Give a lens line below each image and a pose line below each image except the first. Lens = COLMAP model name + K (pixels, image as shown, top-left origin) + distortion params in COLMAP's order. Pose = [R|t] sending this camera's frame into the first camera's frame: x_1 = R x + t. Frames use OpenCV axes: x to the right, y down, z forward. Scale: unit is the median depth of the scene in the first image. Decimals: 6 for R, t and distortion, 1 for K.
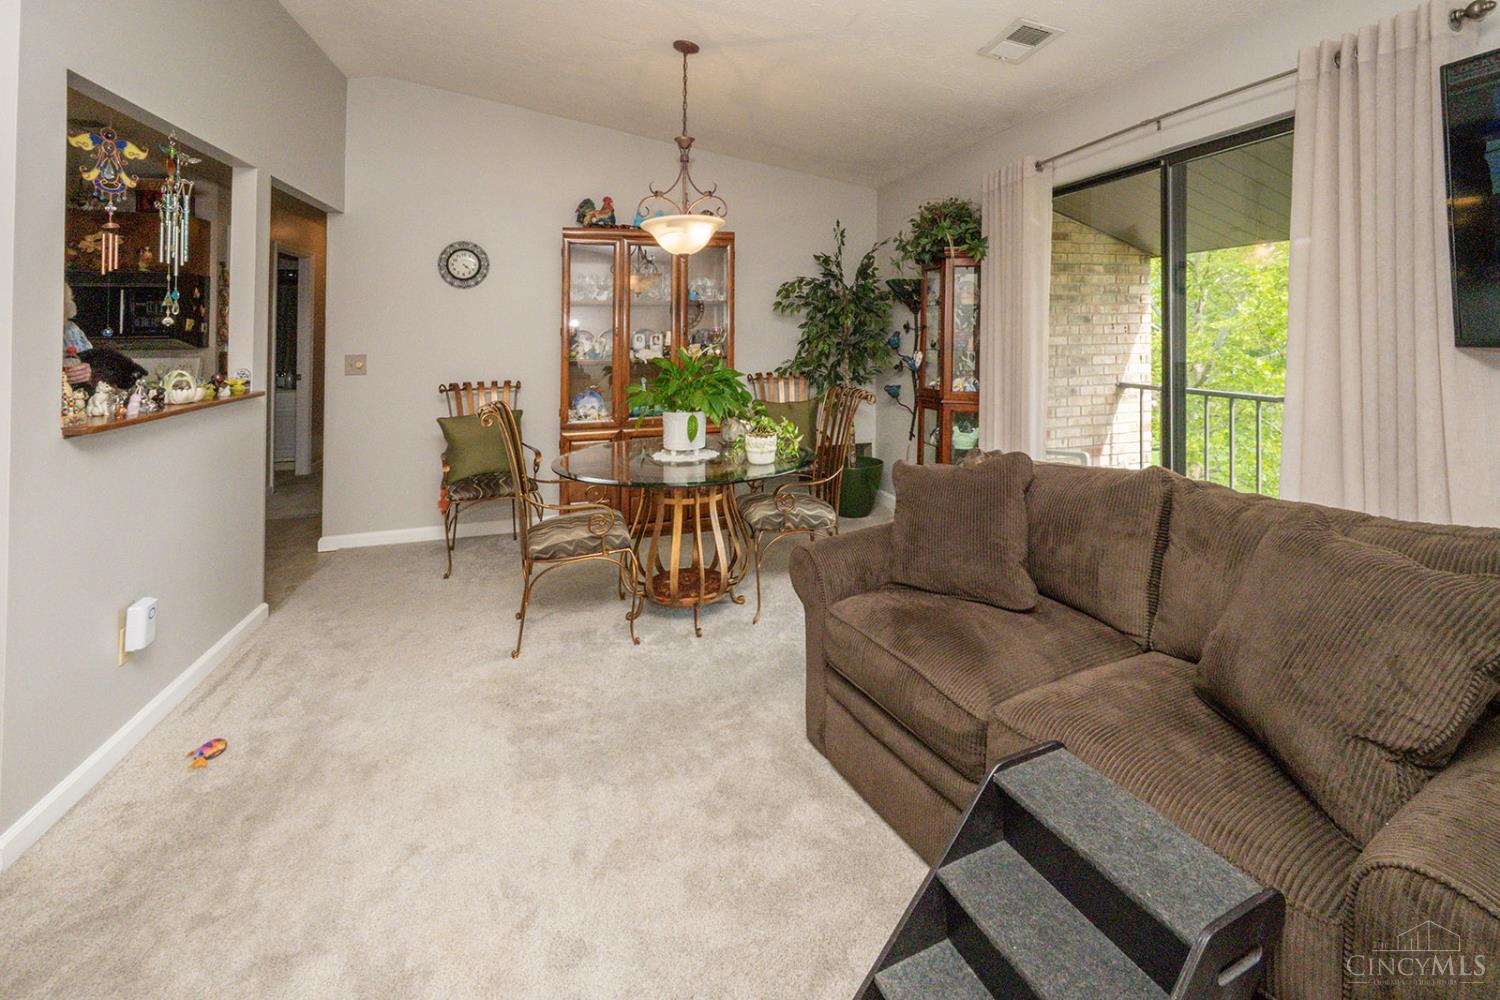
lens RADIAL K [[594.3, 0, 753.8], [0, 594.3, 505.7], [0, 0, 1]] dist [-0.000310, -0.000636]
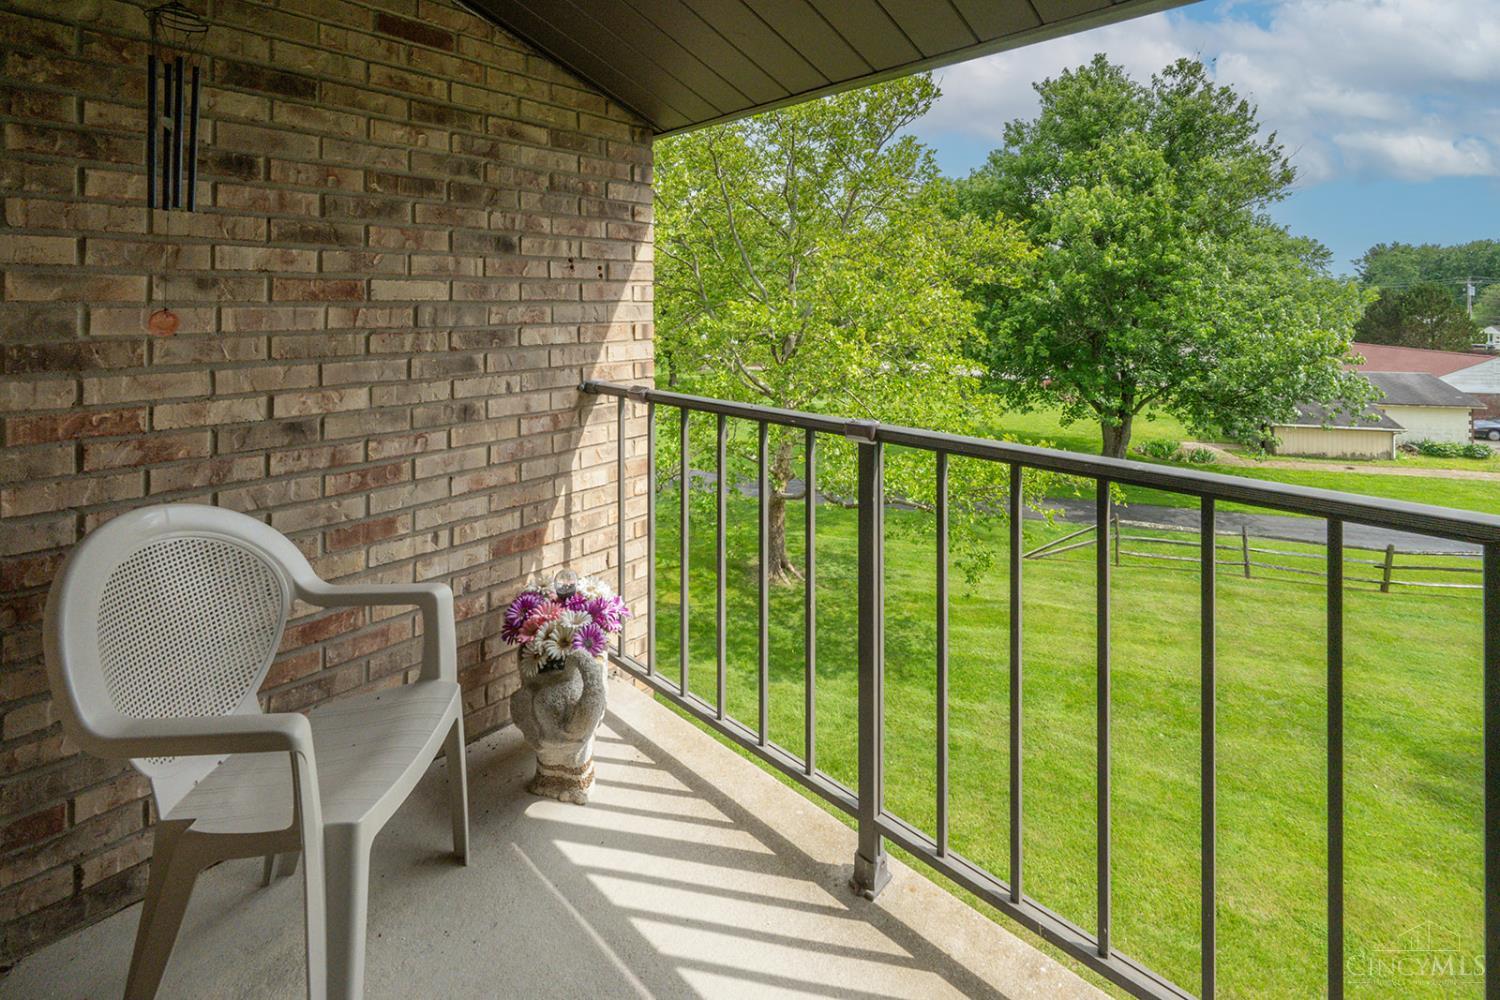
lens RADIAL K [[594.3, 0, 753.8], [0, 594.3, 505.7], [0, 0, 1]] dist [-0.000310, -0.000636]
pose [[0.879417, -0.113458, 0.462335, 0.496551], [0.048442, 0.987470, 0.150186, -0.173505], [-0.473582, -0.109680, 0.873894, 0.484127]]
